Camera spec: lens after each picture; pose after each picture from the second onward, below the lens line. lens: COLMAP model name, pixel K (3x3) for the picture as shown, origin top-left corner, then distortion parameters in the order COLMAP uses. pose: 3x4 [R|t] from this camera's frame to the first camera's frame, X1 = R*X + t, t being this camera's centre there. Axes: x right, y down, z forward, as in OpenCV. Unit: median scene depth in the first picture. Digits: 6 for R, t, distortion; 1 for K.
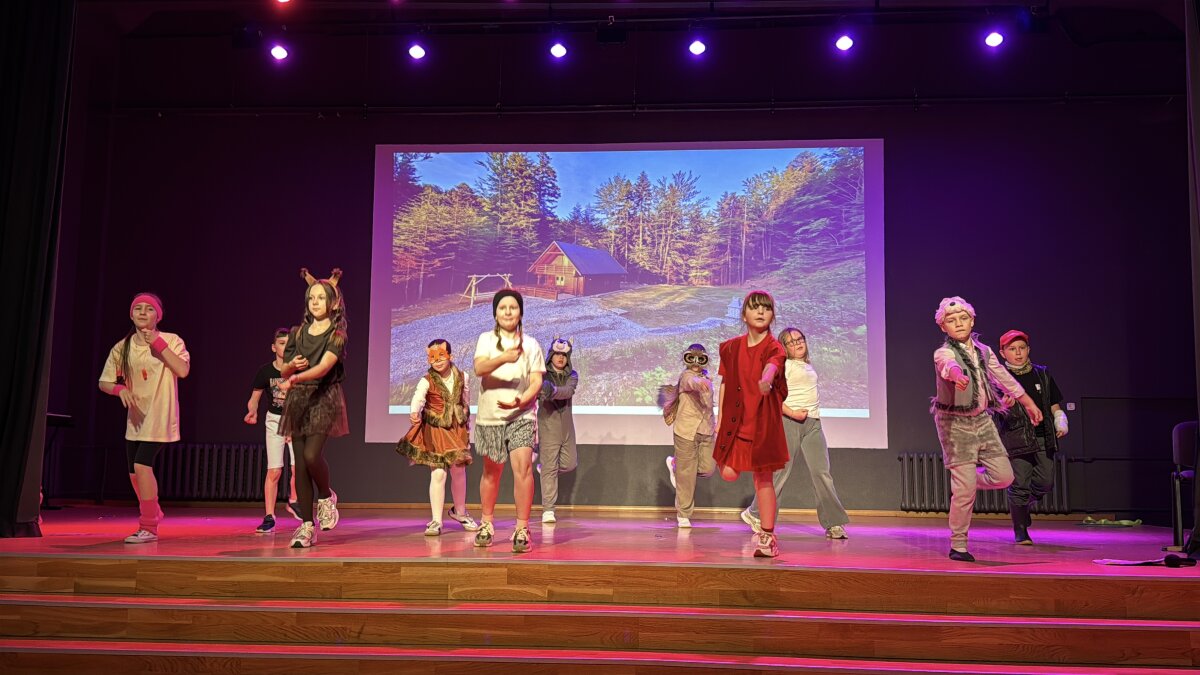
lens RADIAL K [[1073.1, 0, 600.1], [0, 1073.1, 342.8], [0, 0, 1]] dist [0.187630, -0.402103]
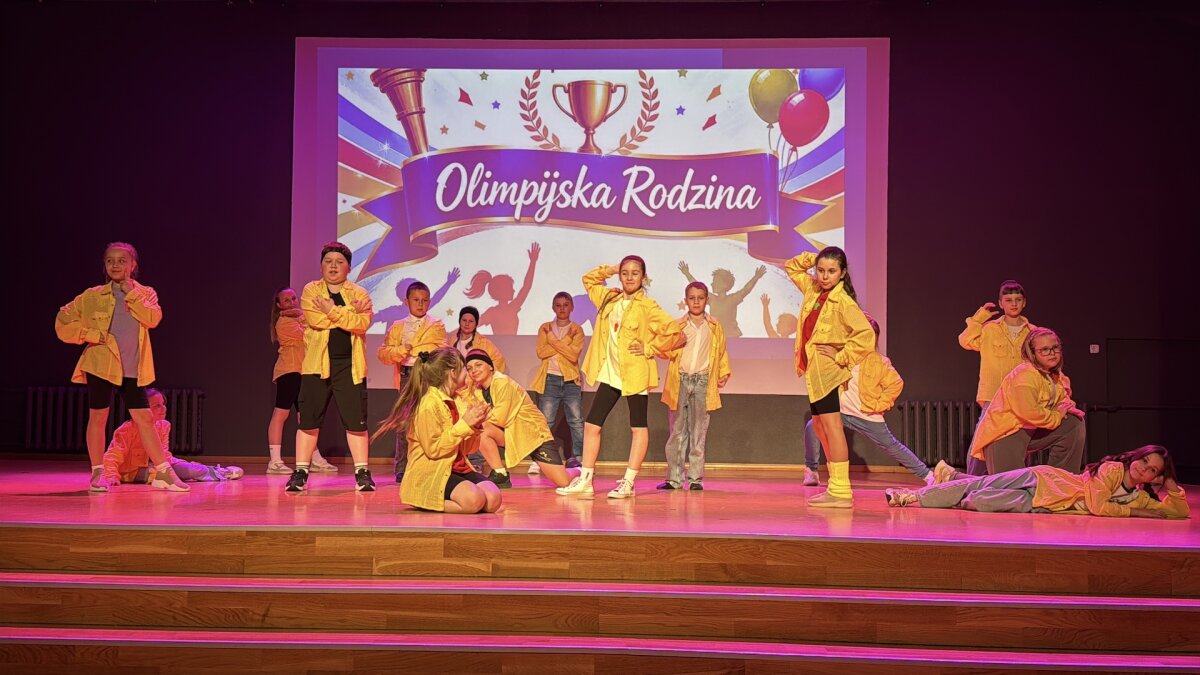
lens RADIAL K [[1194.1, 0, 595.5], [0, 1194.1, 347.1], [0, 0, 1]] dist [0.189072, -0.394755]
pose [[0.999628, 0.004533, 0.026910, 0.006151], [-0.006095, 0.998282, 0.058271, 0.005170], [-0.026600, -0.058413, 0.997938, 0.074469]]
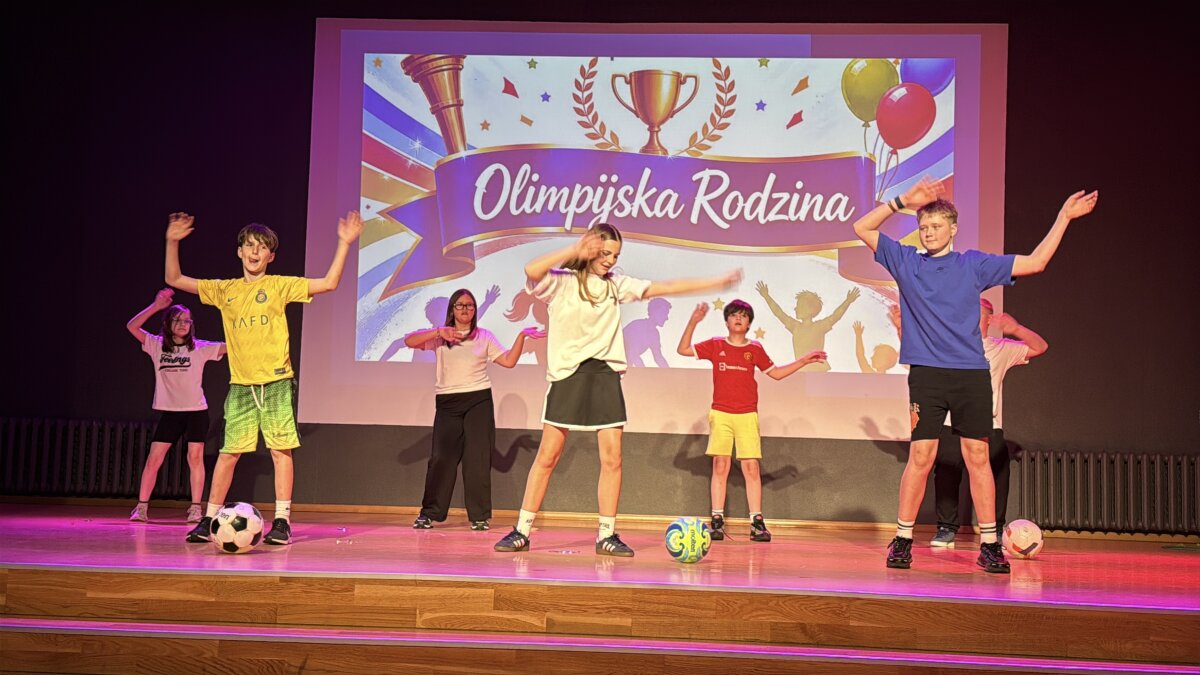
lens RADIAL K [[1484.4, 0, 615.6], [0, 1484.4, 334.6], [0, 0, 1]] dist [0.184071, -0.357932]
pose [[0.999806, 0.019595, 0.001956, -0.005518], [-0.019642, 0.999410, 0.028180, -0.002718], [-0.001402, -0.028213, 0.999601, -0.050165]]
